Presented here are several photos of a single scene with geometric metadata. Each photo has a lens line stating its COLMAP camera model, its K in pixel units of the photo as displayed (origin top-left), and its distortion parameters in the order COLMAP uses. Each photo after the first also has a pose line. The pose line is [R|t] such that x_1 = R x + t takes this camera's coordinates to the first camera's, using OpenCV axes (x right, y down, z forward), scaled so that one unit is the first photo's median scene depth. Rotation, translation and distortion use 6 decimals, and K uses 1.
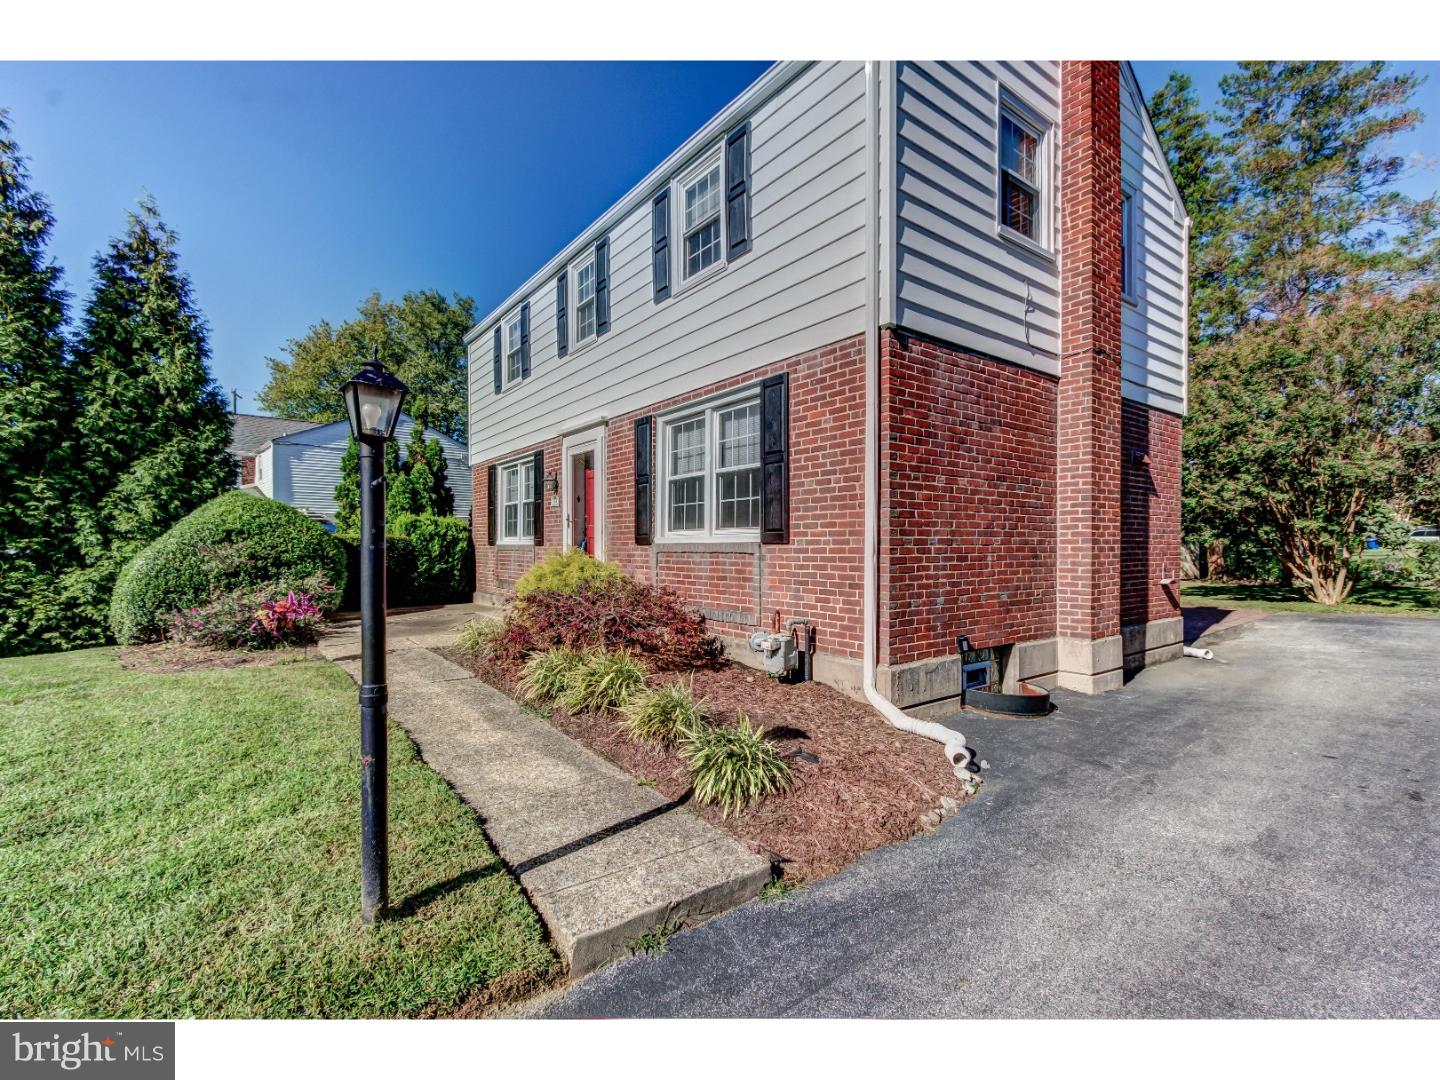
lens RADIAL K [[670.2, 0, 719.2], [0, 670.2, 548.9], [0, 0, 1]] dist [-0.001799, 0.004212]
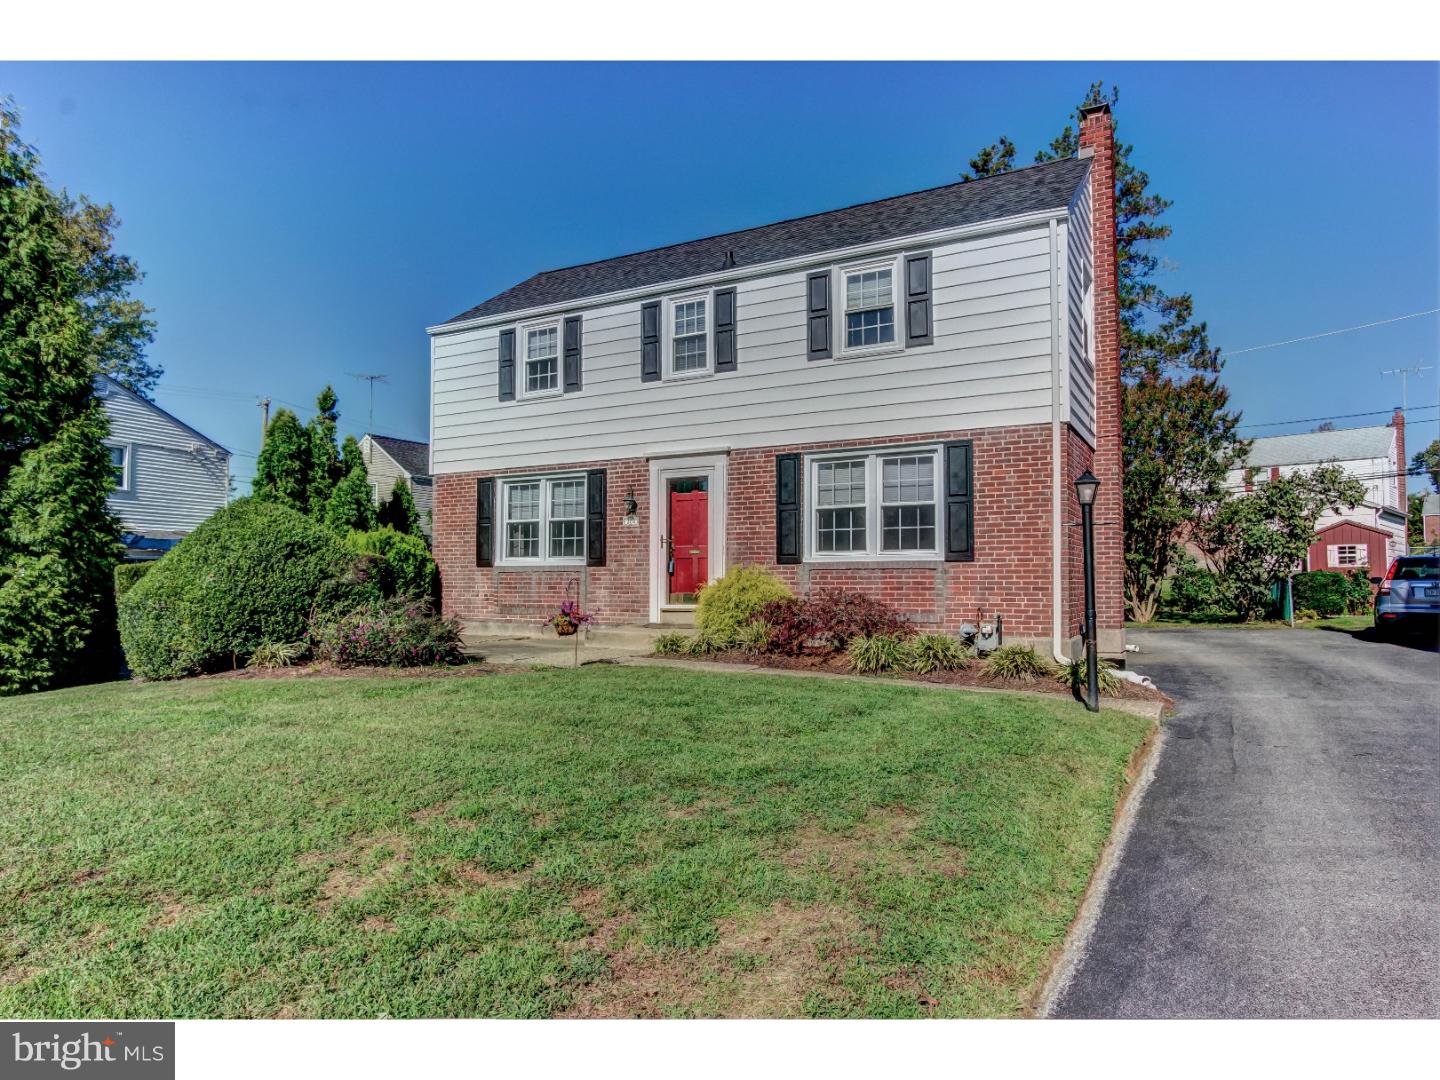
lens RADIAL K [[925.0, 0, 720.0], [0, 925.0, 540.0], [0, 0, 1]] dist [-0.000478, 0.000395]
pose [[0.912339, 0.022047, 0.408841, -0.892231], [-0.000788, 0.998642, -0.052094, 0.037408], [-0.409434, 0.047206, 0.911118, -0.413098]]
